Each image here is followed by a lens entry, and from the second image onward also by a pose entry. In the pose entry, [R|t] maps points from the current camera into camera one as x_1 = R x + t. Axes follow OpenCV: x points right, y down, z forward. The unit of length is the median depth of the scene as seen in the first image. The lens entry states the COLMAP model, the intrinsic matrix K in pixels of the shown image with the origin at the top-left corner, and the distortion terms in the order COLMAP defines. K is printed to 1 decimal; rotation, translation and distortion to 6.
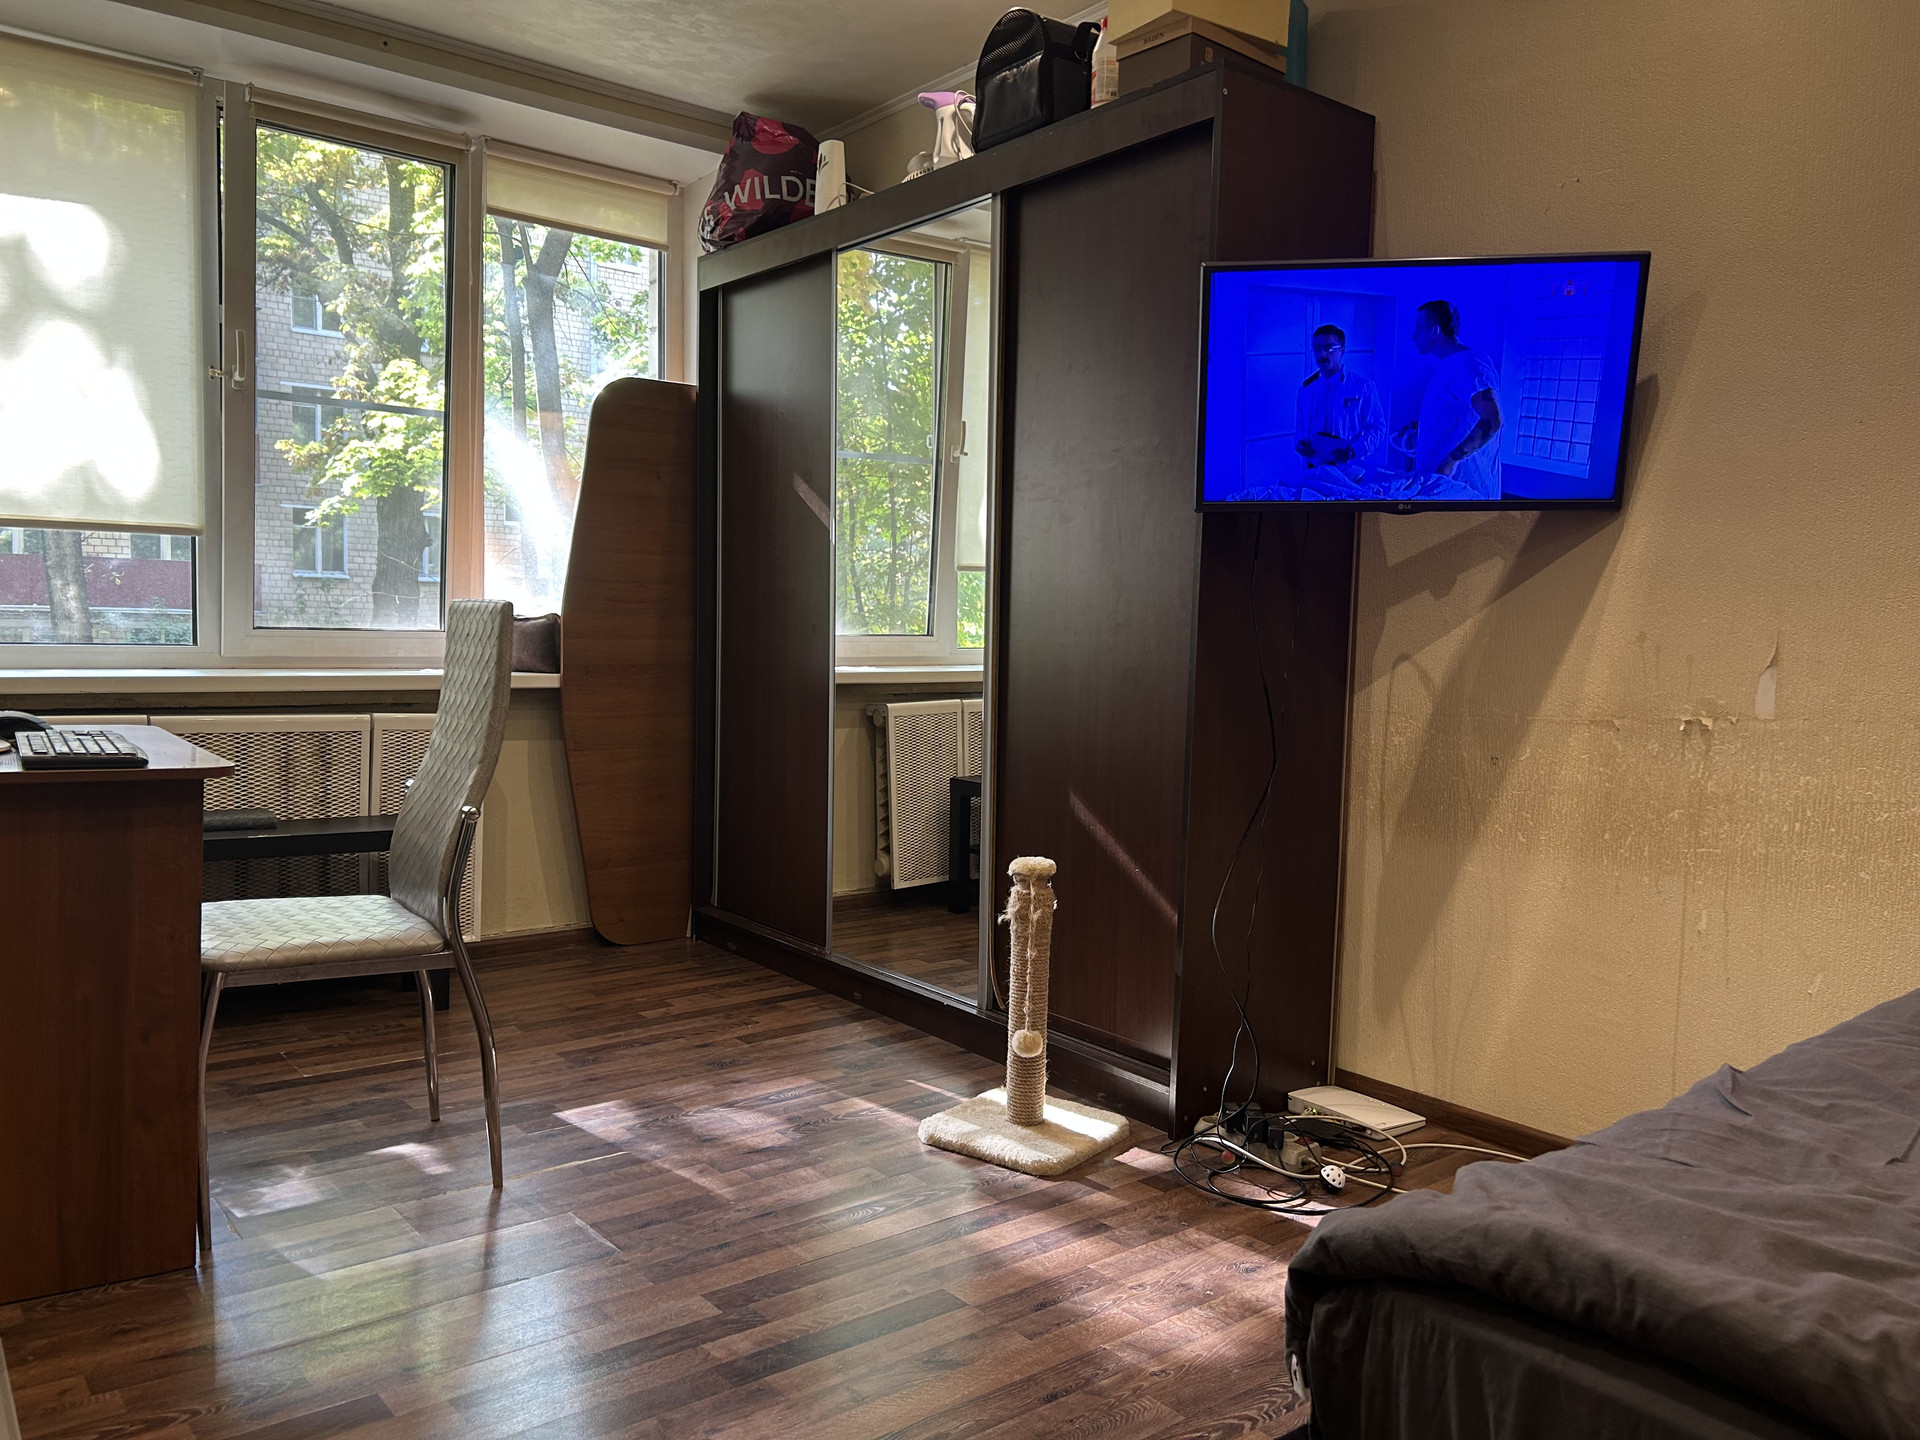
lens RADIAL K [[1434.4, 0, 959.3], [0, 1434.4, 721.6], [0, 0, 1]] dist [0.049032, -0.060822]
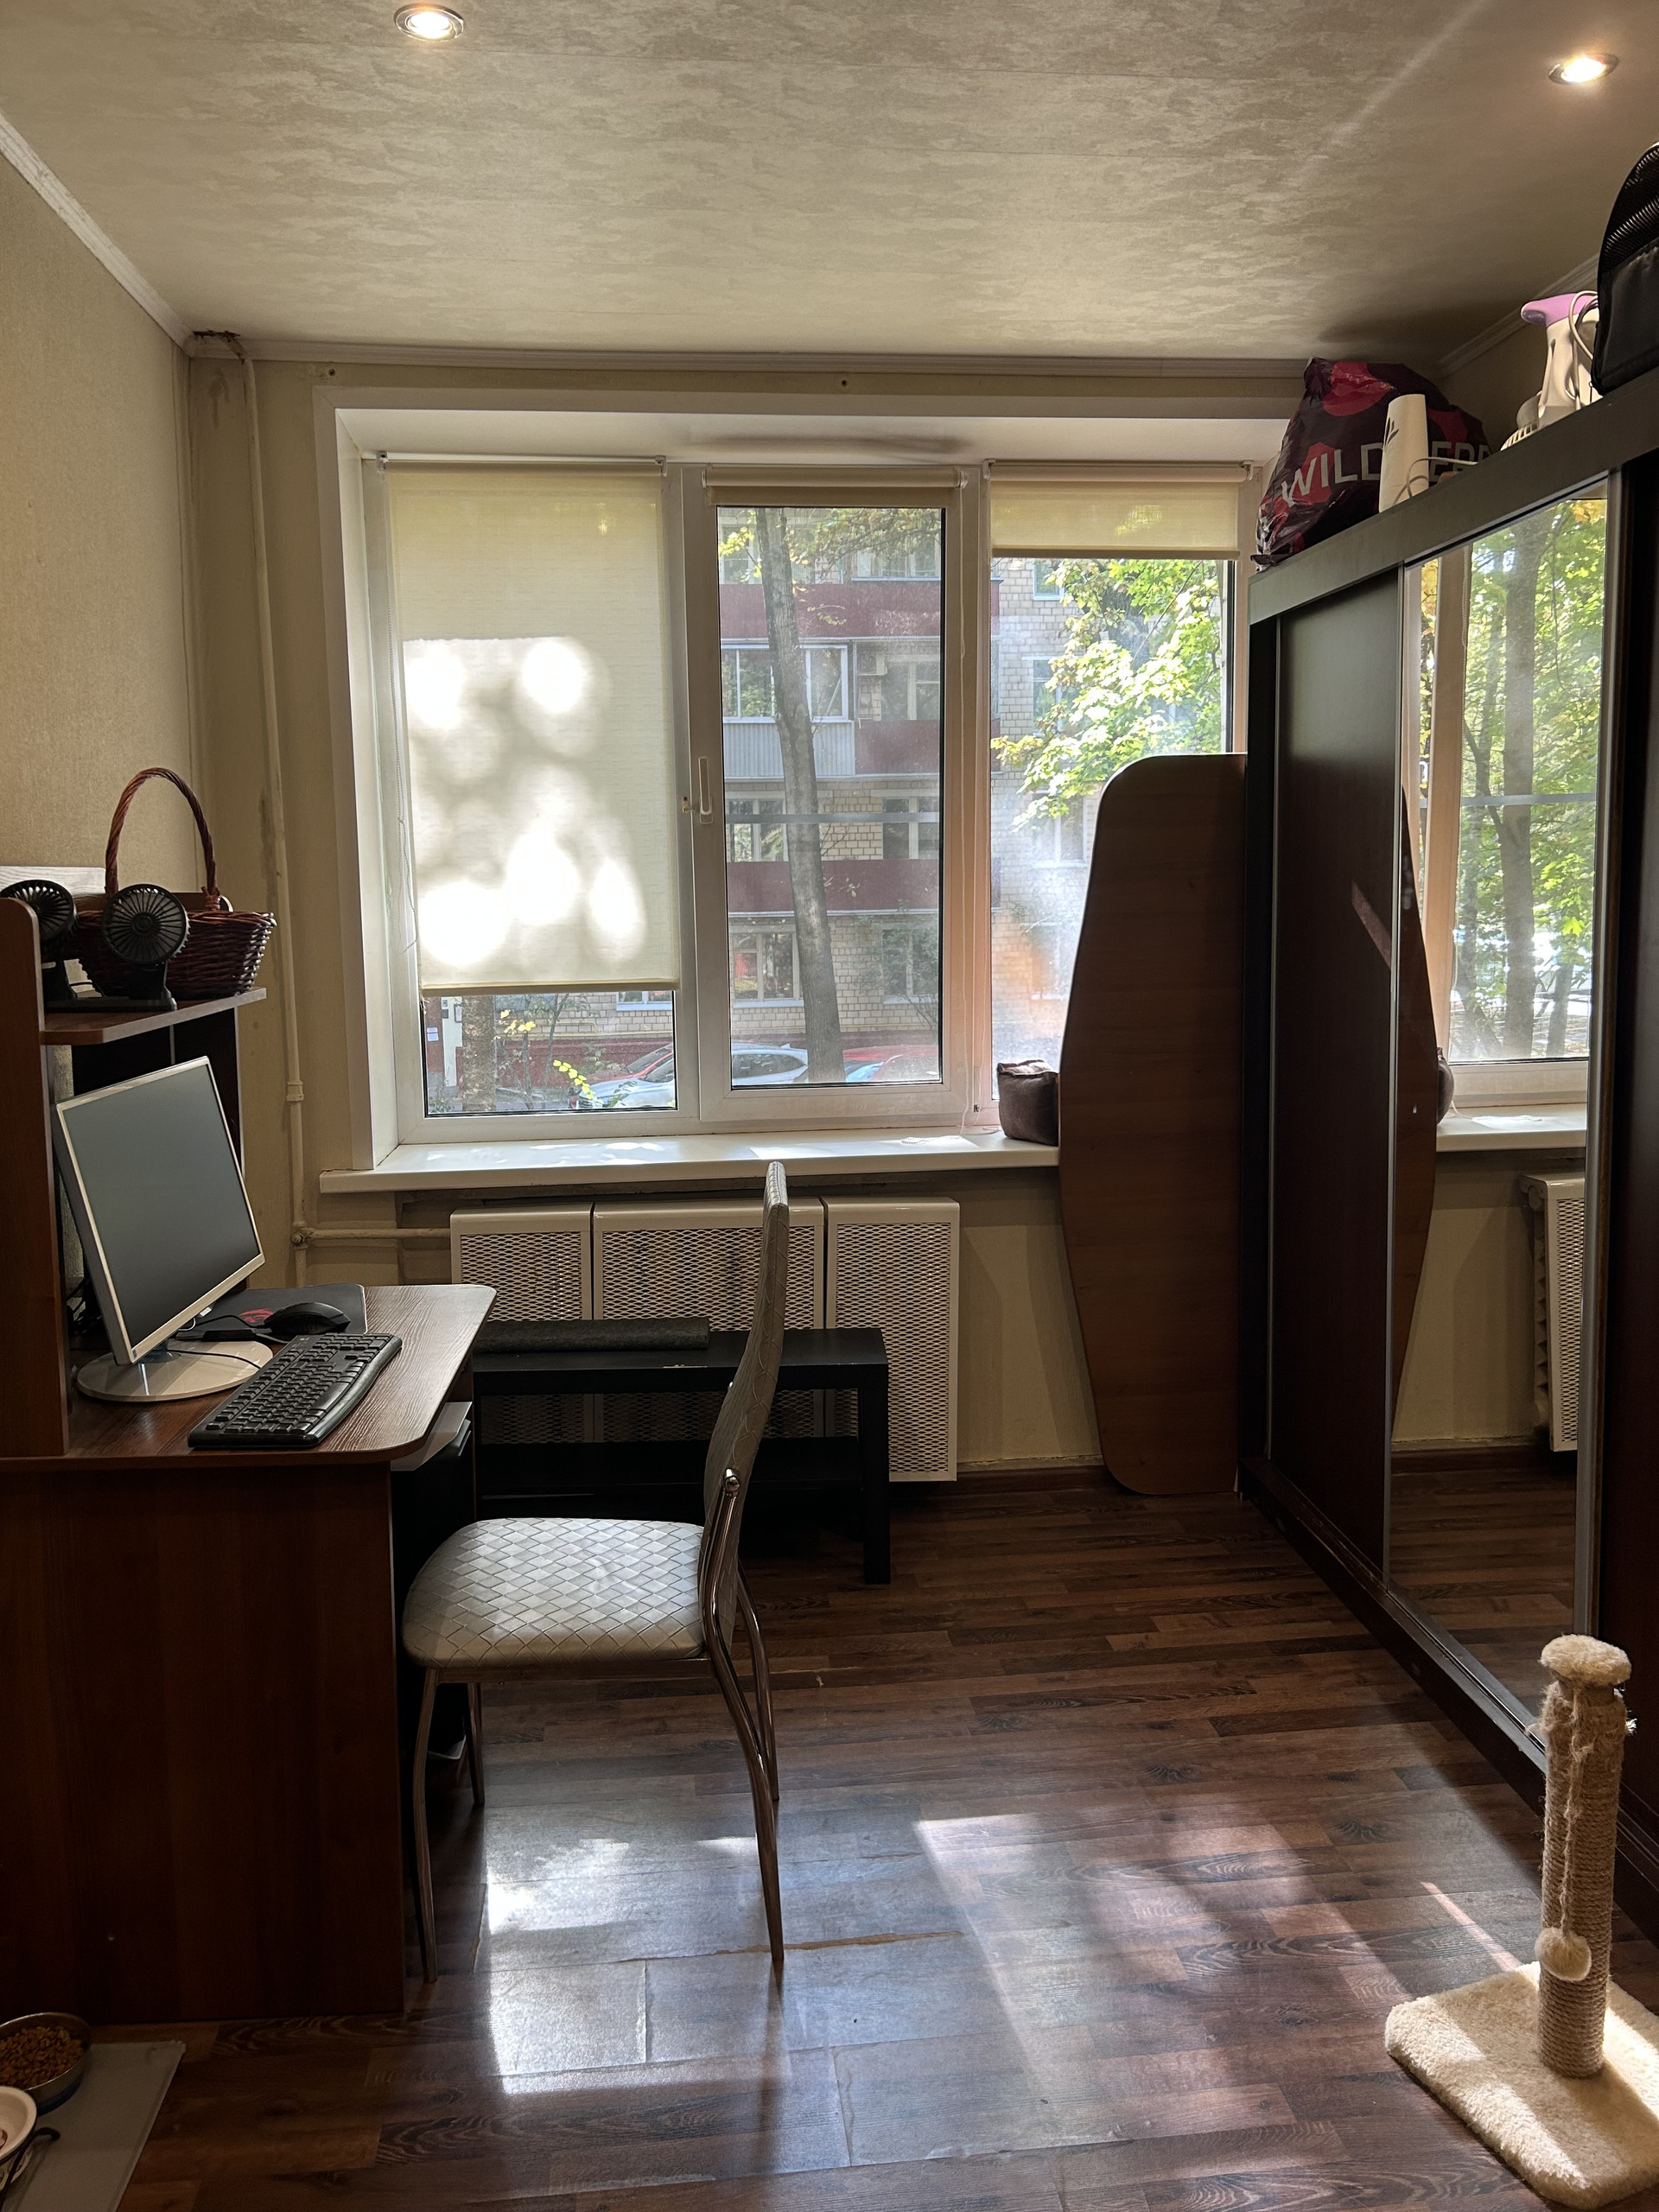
lens RADIAL K [[1652.6, 0, 830.7], [0, 1652.6, 1098.8], [0, 0, 1]] dist [0.049032, -0.060822]
pose [[0.841555, 0.030586, -0.539305, 0.109320], [0.000354, 0.998364, 0.057172, -0.120555], [0.540172, -0.048304, 0.840167, 0.193689]]
